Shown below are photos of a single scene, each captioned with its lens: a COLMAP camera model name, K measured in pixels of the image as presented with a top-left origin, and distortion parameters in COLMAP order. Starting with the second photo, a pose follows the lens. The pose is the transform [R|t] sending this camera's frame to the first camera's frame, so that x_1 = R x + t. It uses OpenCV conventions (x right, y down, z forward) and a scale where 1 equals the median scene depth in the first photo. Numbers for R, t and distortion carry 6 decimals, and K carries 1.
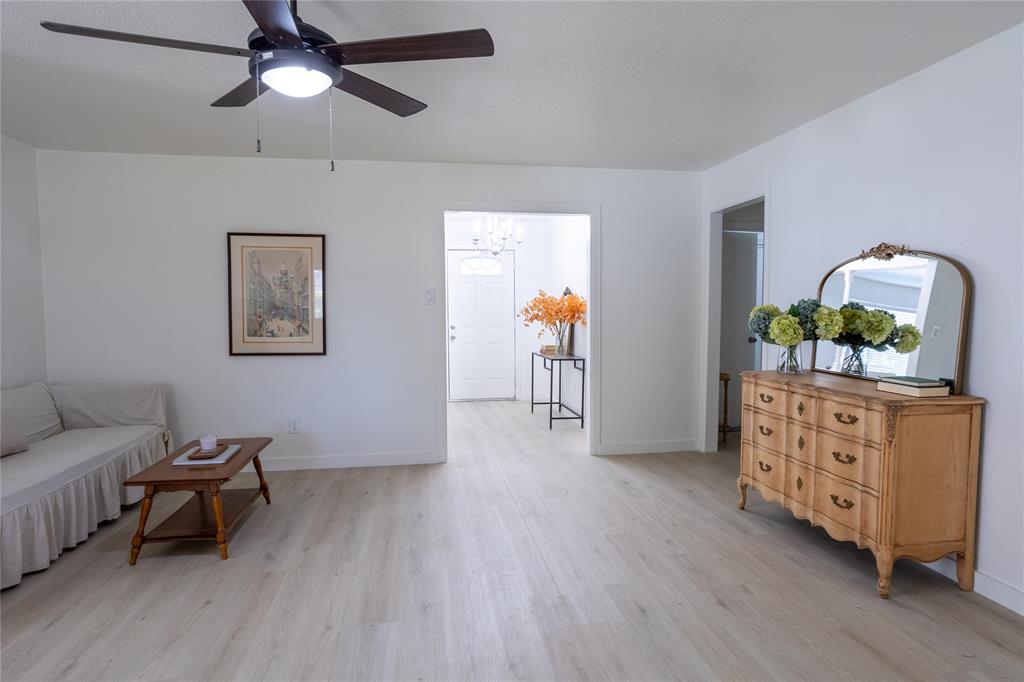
lens RADIAL K [[585.0, 0, 517.4], [0, 585.0, 337.1], [0, 0, 1]] dist [-0.030956, 0.017752]
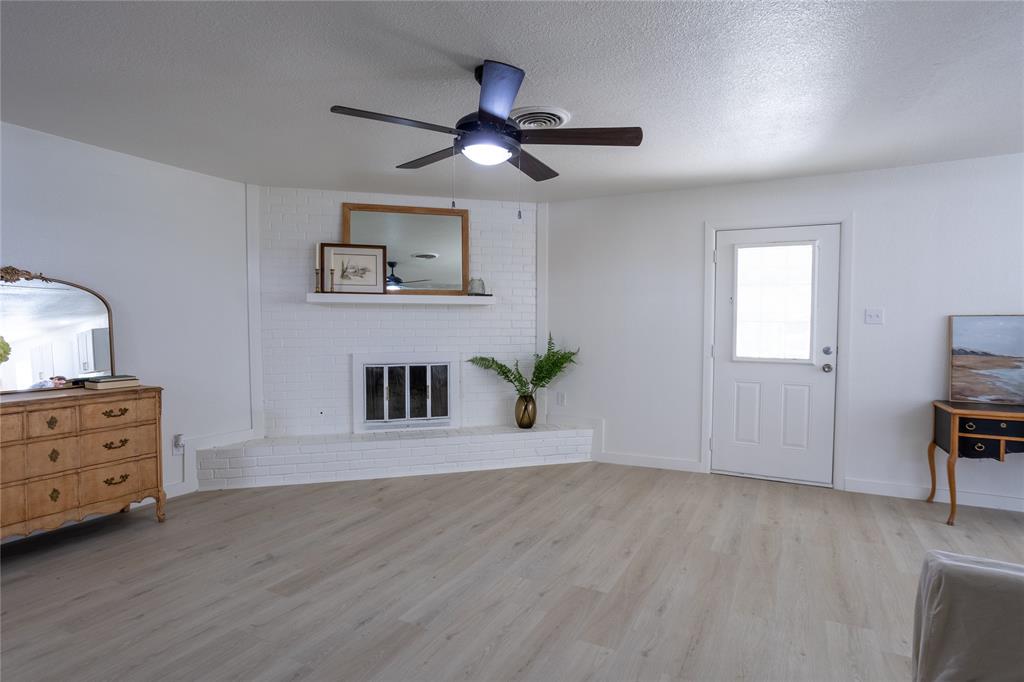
lens RADIAL K [[548.1, 0, 514.2], [0, 548.1, 340.8], [0, 0, 1]] dist [-0.040944, 0.017847]
pose [[-0.797879, -0.017804, 0.602554, -0.687219], [0.031412, 0.996978, 0.071054, -0.059991], [-0.601998, 0.075620, -0.794909, 1.152362]]
